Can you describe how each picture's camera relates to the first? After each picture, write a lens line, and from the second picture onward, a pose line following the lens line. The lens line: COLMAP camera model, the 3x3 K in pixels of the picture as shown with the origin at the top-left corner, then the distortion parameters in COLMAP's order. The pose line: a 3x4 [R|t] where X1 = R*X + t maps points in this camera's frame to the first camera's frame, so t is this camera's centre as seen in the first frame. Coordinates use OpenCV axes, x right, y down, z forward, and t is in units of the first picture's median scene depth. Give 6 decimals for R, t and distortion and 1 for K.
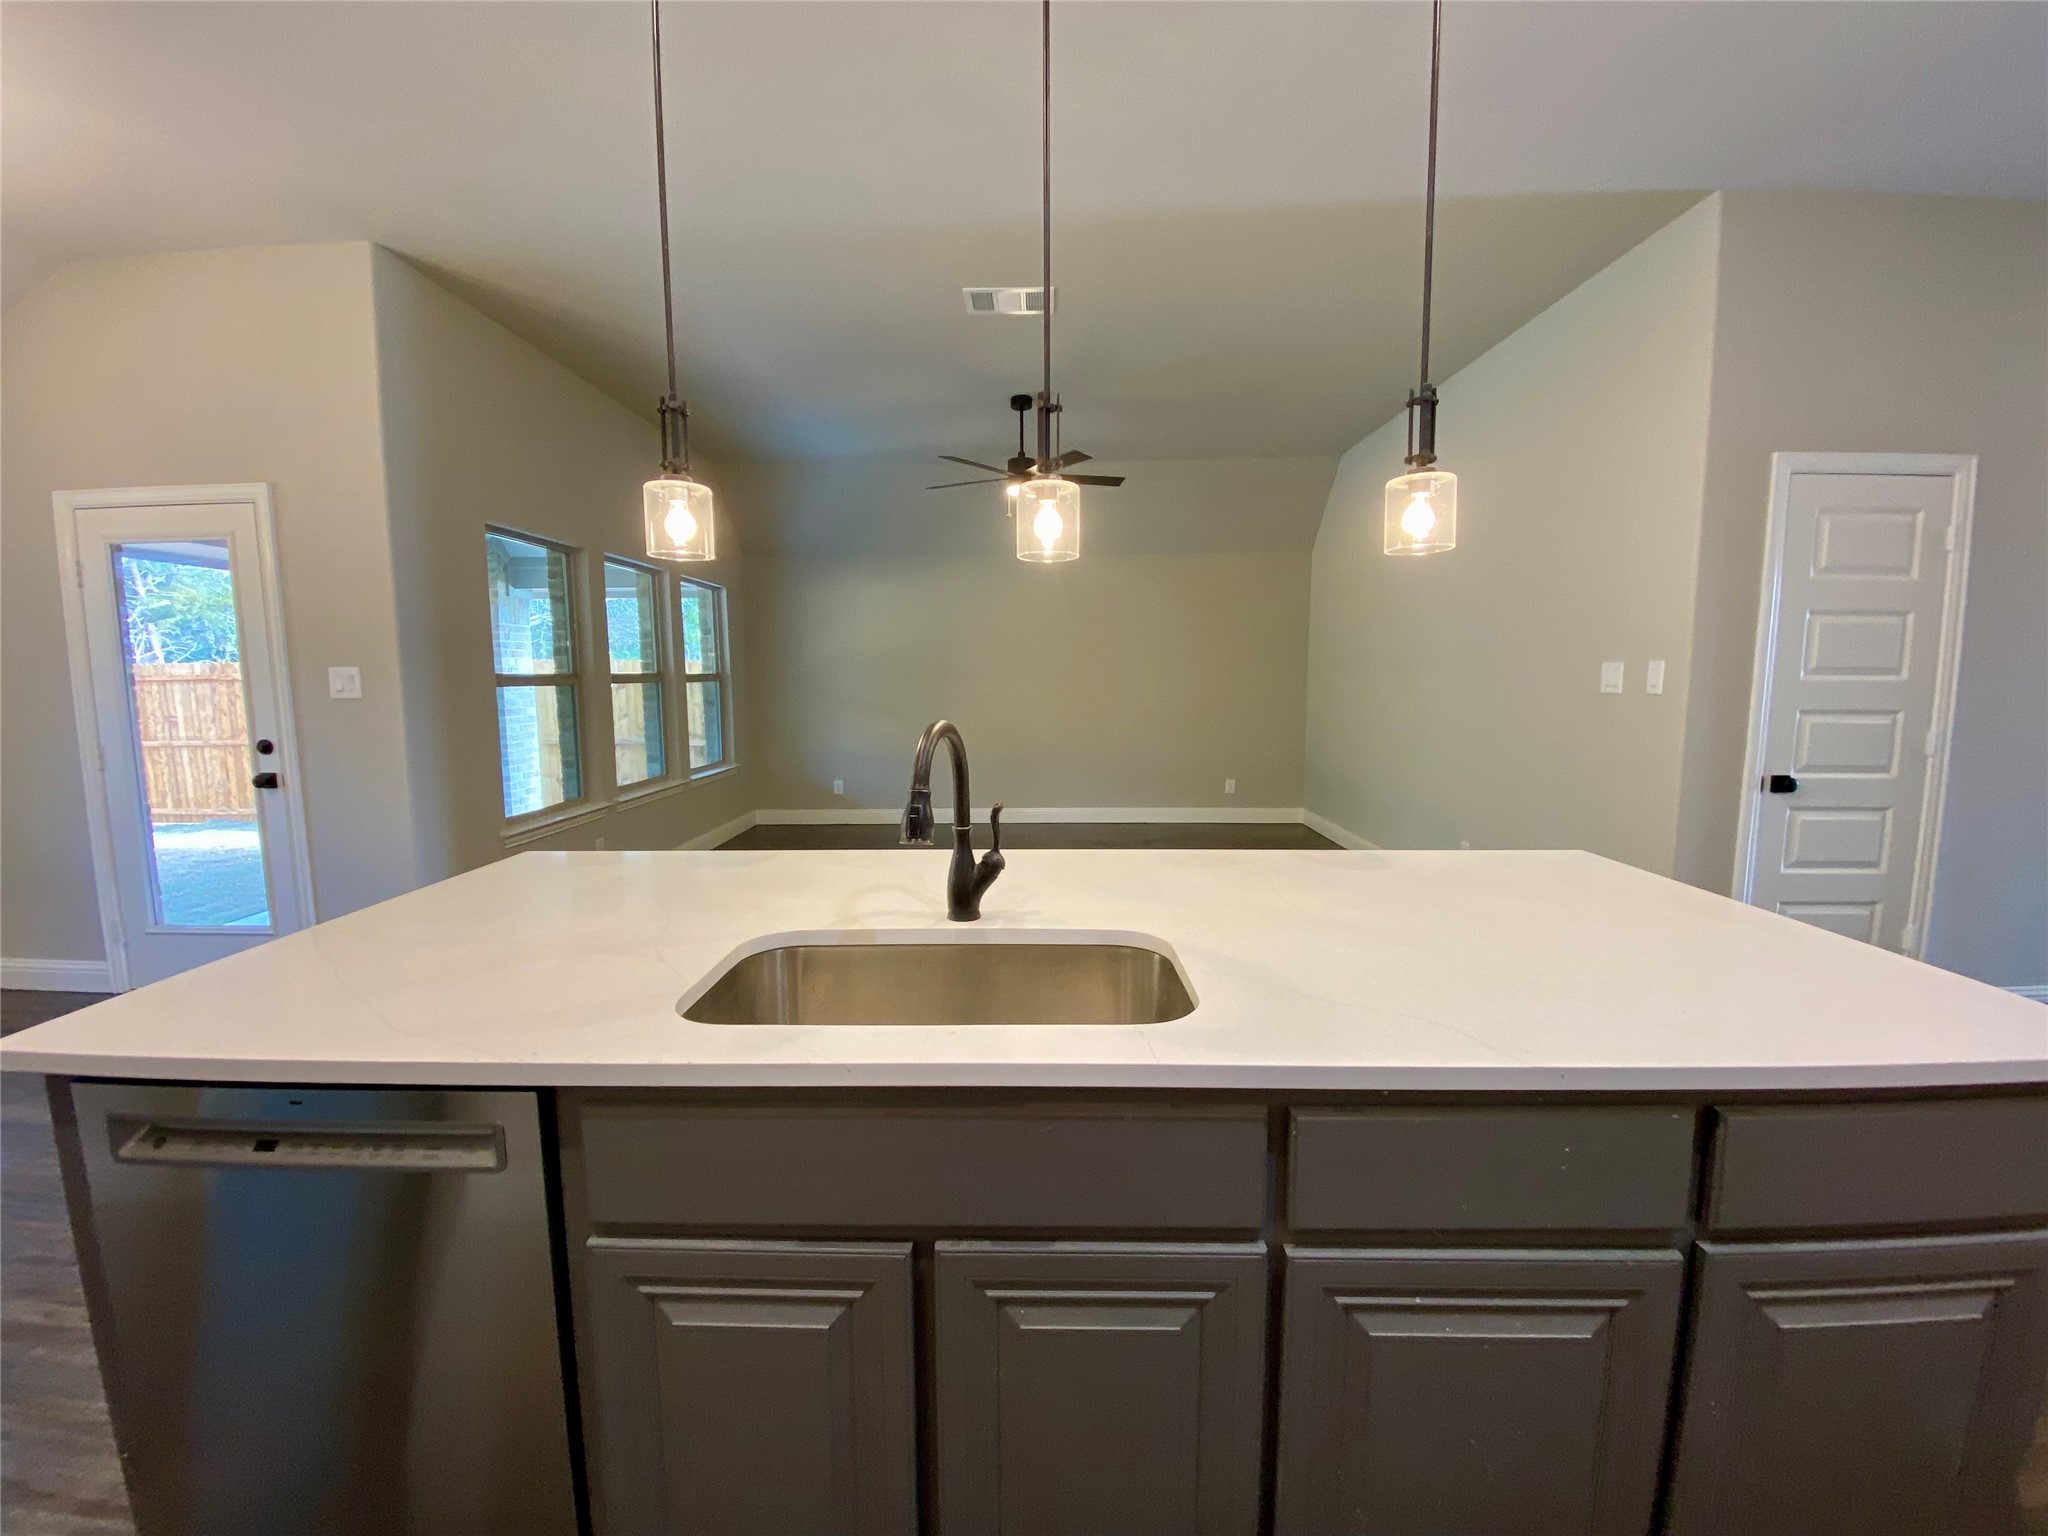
lens RADIAL K [[833.7, 0, 1027.1], [0, 833.7, 763.9], [0, 0, 1]] dist [0.001681, -0.000042]
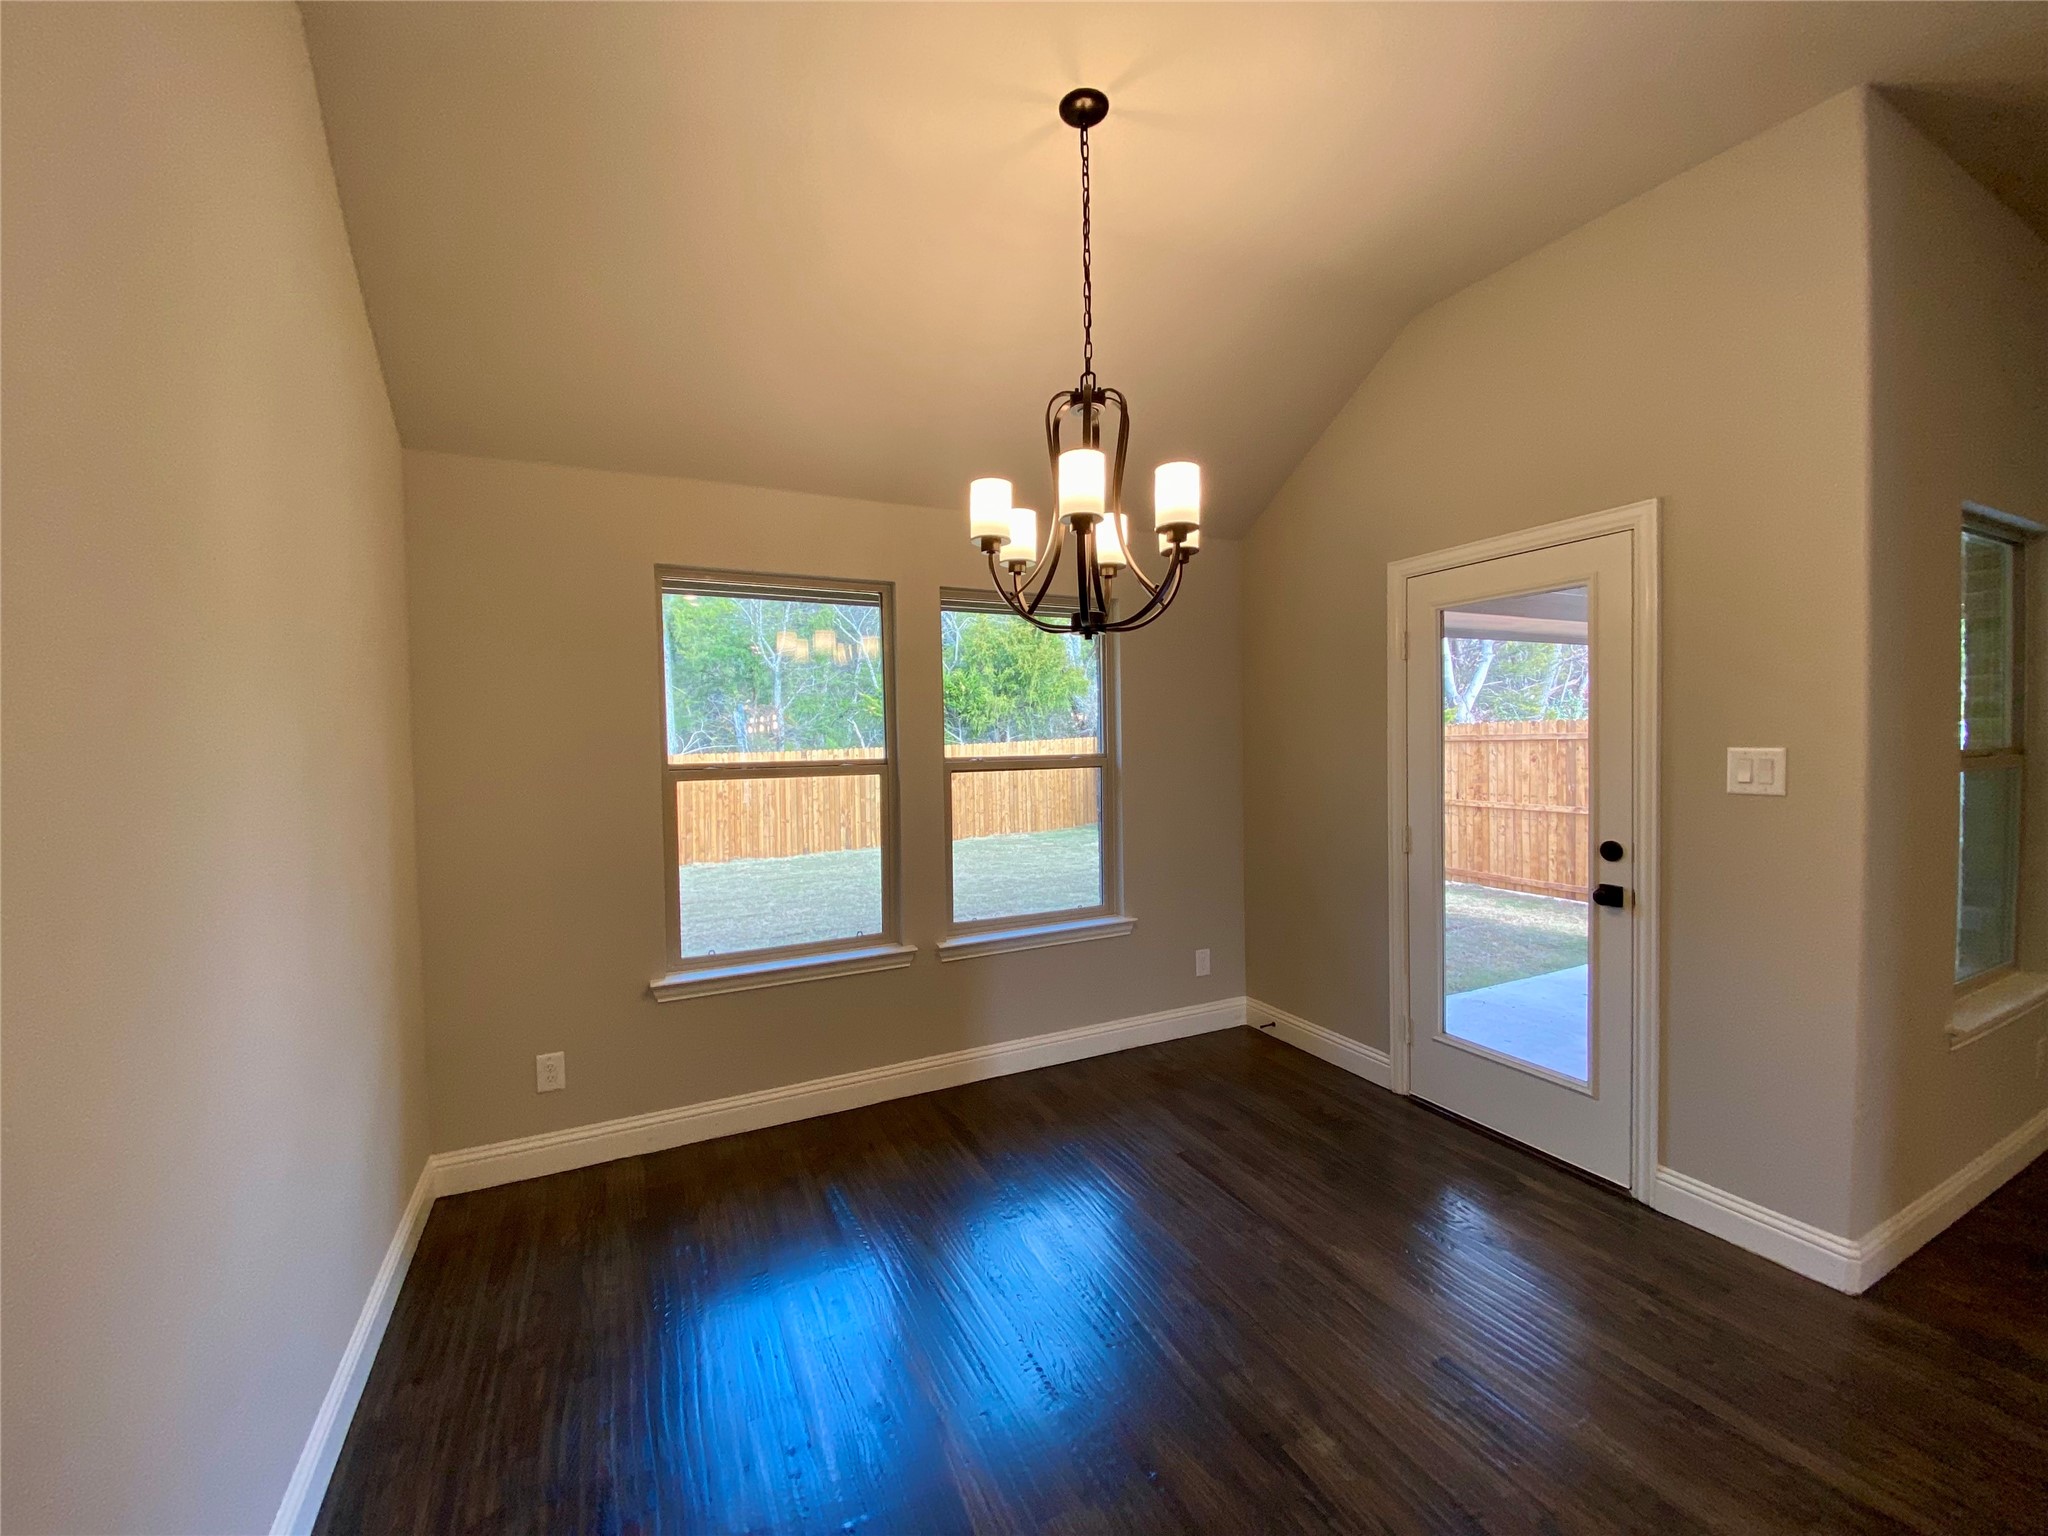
lens RADIAL K [[833.7, 0, 1030.6], [0, 833.7, 756.2], [0, 0, 1]] dist [0.001681, -0.000042]
pose [[0.506385, 0.023655, -0.861983, -0.530779], [-0.081048, 0.996504, -0.020266, -0.047653], [0.858490, 0.080124, 0.506532, 0.162586]]
